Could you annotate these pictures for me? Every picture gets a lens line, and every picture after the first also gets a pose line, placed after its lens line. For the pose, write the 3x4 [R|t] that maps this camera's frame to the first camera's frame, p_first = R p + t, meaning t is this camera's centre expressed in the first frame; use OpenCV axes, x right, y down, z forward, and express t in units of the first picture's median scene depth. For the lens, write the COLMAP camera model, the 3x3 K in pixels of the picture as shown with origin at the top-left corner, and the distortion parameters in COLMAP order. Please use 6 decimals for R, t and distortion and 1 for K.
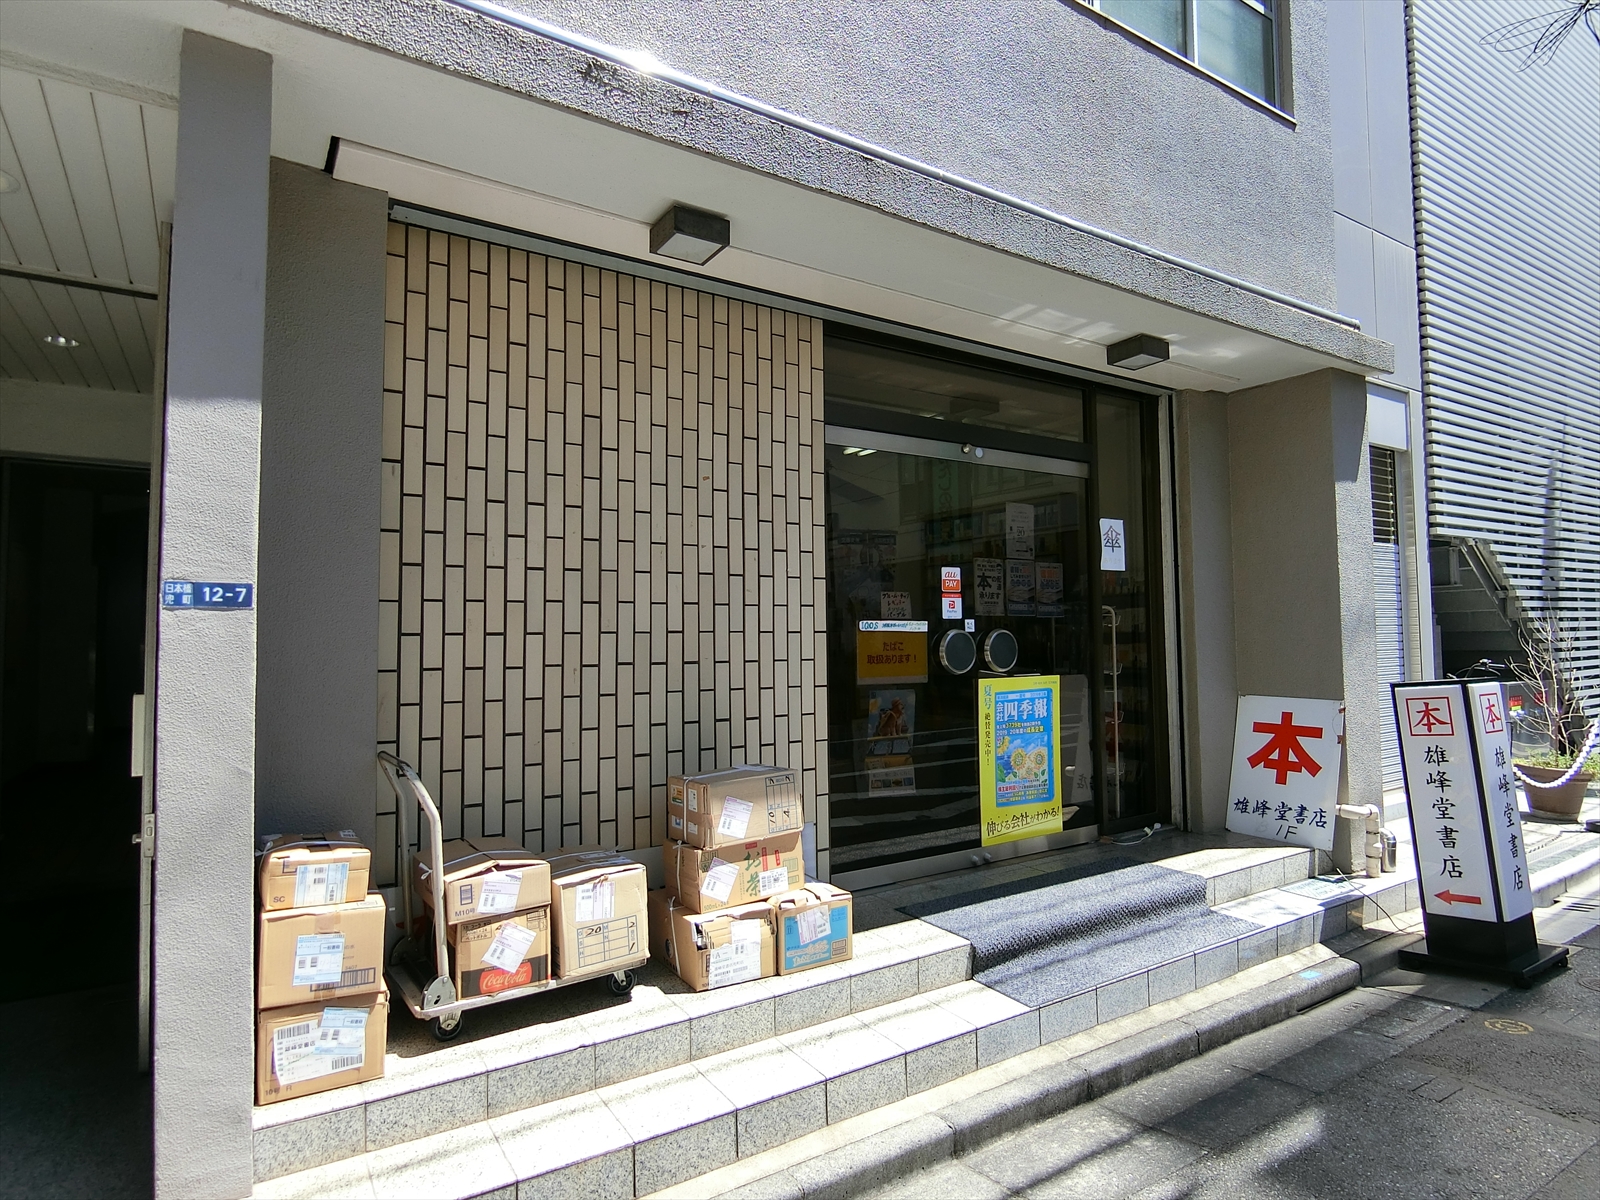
lens RADIAL K [[895.1, 0, 800.0], [0, 895.1, 600.0], [0, 0, 1]] dist [-0.005361, -0.008716]
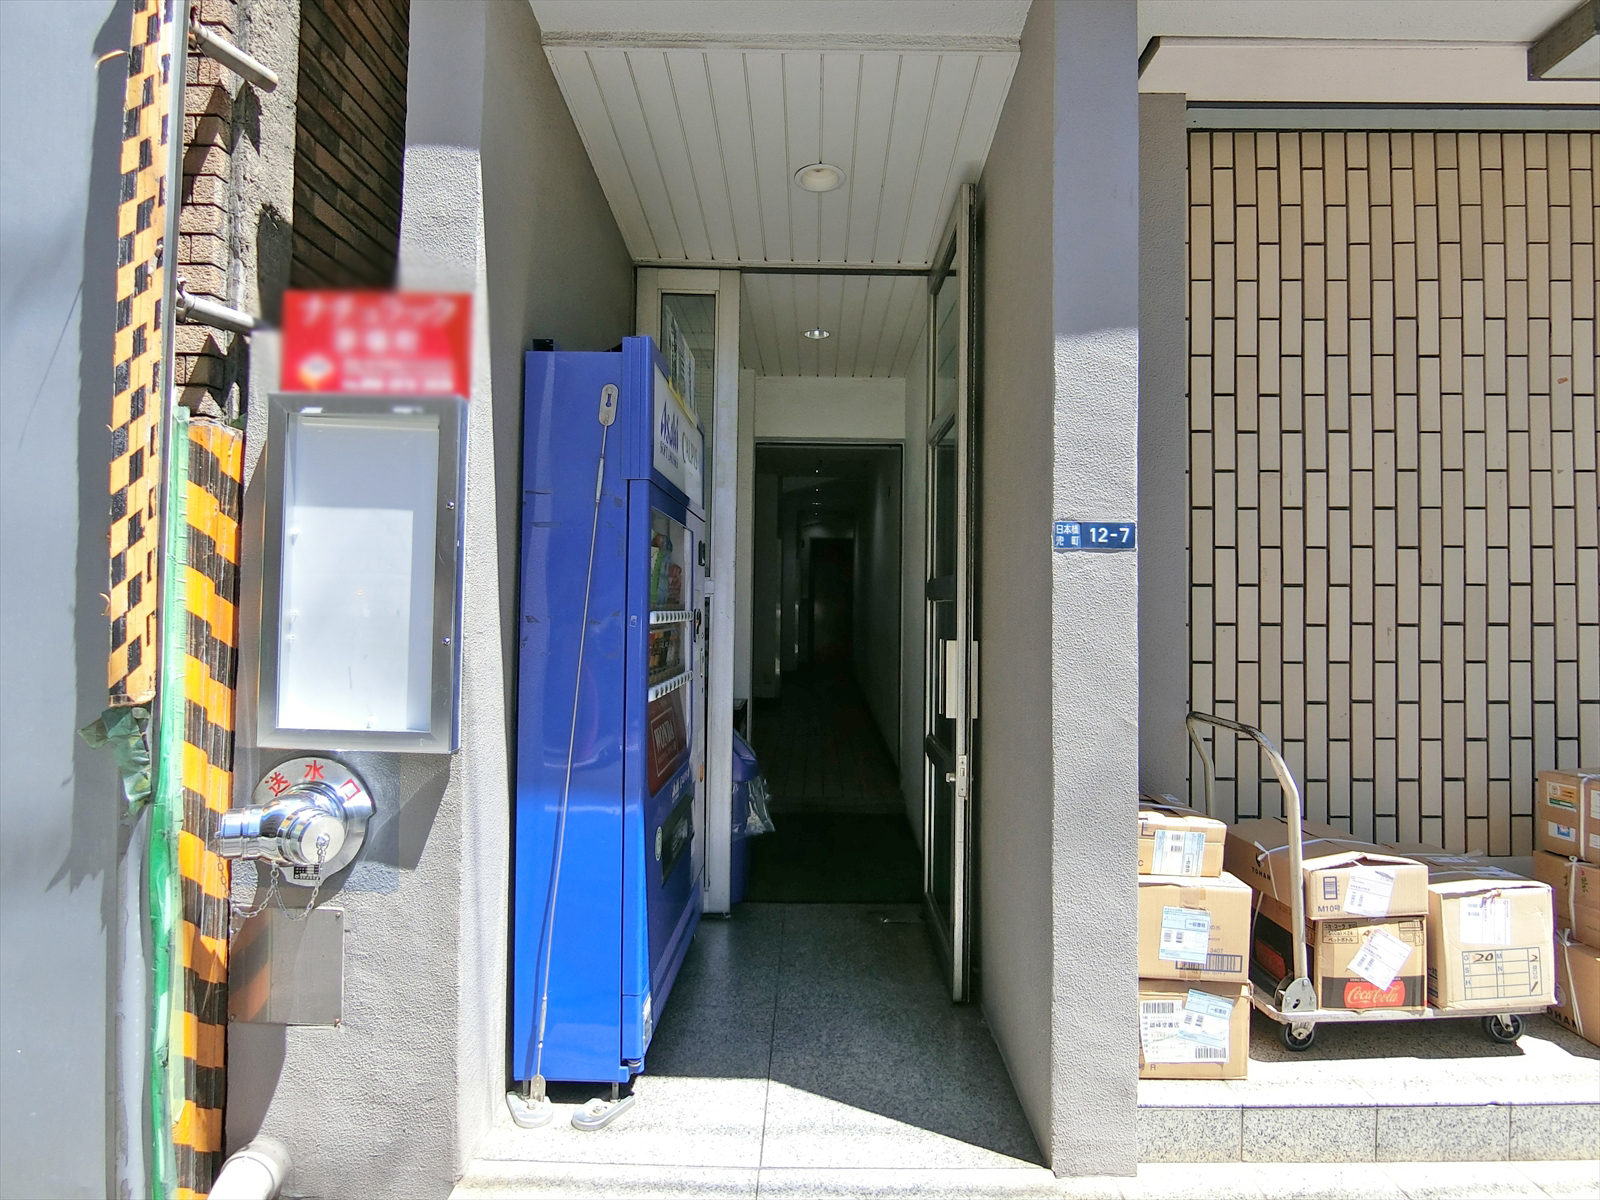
lens RADIAL K [[877.6, 0, 800.0], [0, 877.6, 600.0], [0, 0, 1]] dist [0.003845, -0.009122]
pose [[0.845317, 0.002145, -0.534261, -0.352114], [0.014172, 0.999550, 0.026436, 0.027444], [0.534077, -0.029918, 0.844906, 0.036570]]
